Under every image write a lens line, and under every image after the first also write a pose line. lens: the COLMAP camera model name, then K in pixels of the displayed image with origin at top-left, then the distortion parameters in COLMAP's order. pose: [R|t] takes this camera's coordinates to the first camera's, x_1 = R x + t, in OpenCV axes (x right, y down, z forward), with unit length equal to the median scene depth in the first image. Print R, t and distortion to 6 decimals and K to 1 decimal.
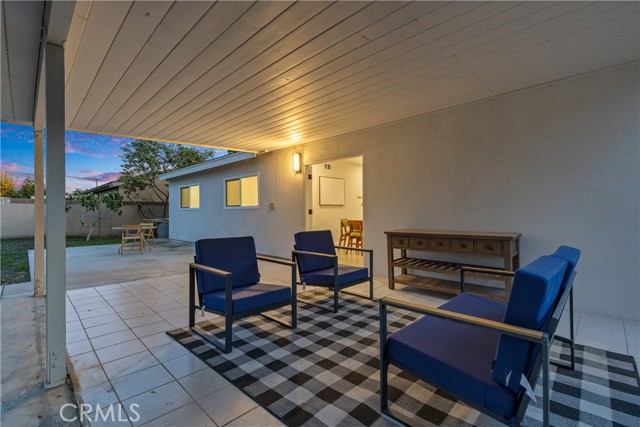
lens RADIAL K [[287.4, 0, 320.4], [0, 287.4, 213.5], [0, 0, 1]] dist [0.004882, -0.000448]
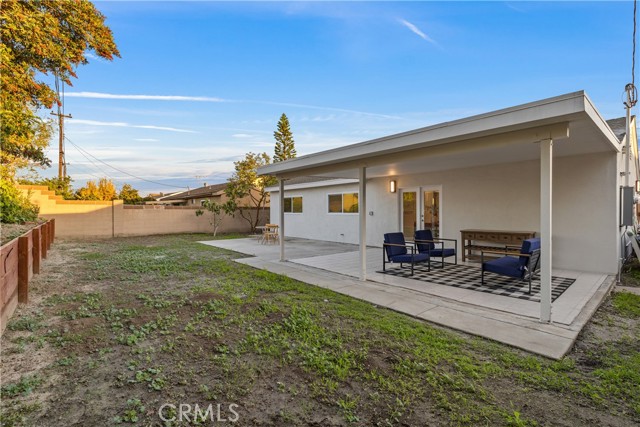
lens RADIAL K [[287.4, 0, 320.4], [0, 287.4, 213.5], [0, 0, 1]] dist [0.004882, -0.000448]
pose [[0.996182, -0.000326, -0.087303, -0.502009], [0.000754, 0.999988, 0.004867, -0.054840], [0.087301, -0.004915, 0.996170, -0.910675]]
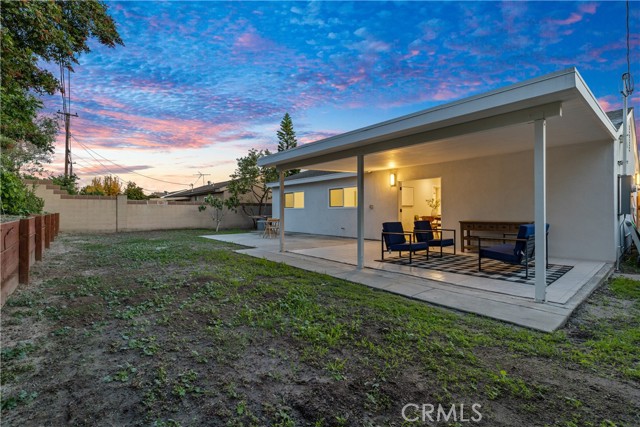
lens RADIAL K [[285.8, 0, 321.8], [0, 285.8, 210.9], [0, 0, 1]] dist [0.003319, 0.000052]
pose [[0.995595, -0.000360, -0.093756, -0.478273], [-0.000102, 0.999988, -0.004930, 0.006242], [0.093757, 0.004918, 0.995583, -0.911812]]
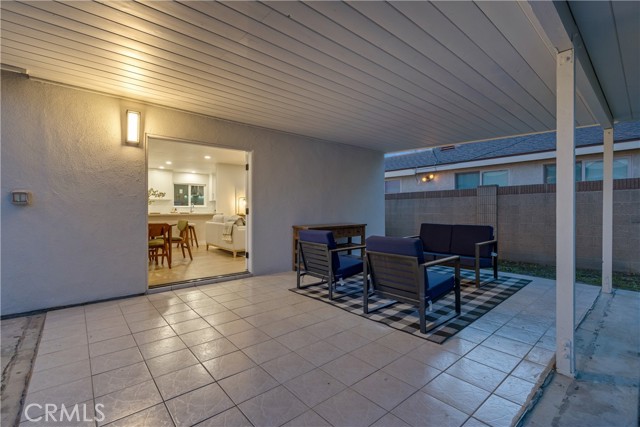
lens RADIAL K [[285.8, 0, 321.8], [0, 285.8, 210.9], [0, 0, 1]] dist [0.003319, 0.000052]
pose [[0.087296, -0.002352, 0.996180, -0.936280], [0.007423, 0.999971, 0.001711, -0.006960], [-0.996155, 0.007245, 0.087310, 0.824419]]
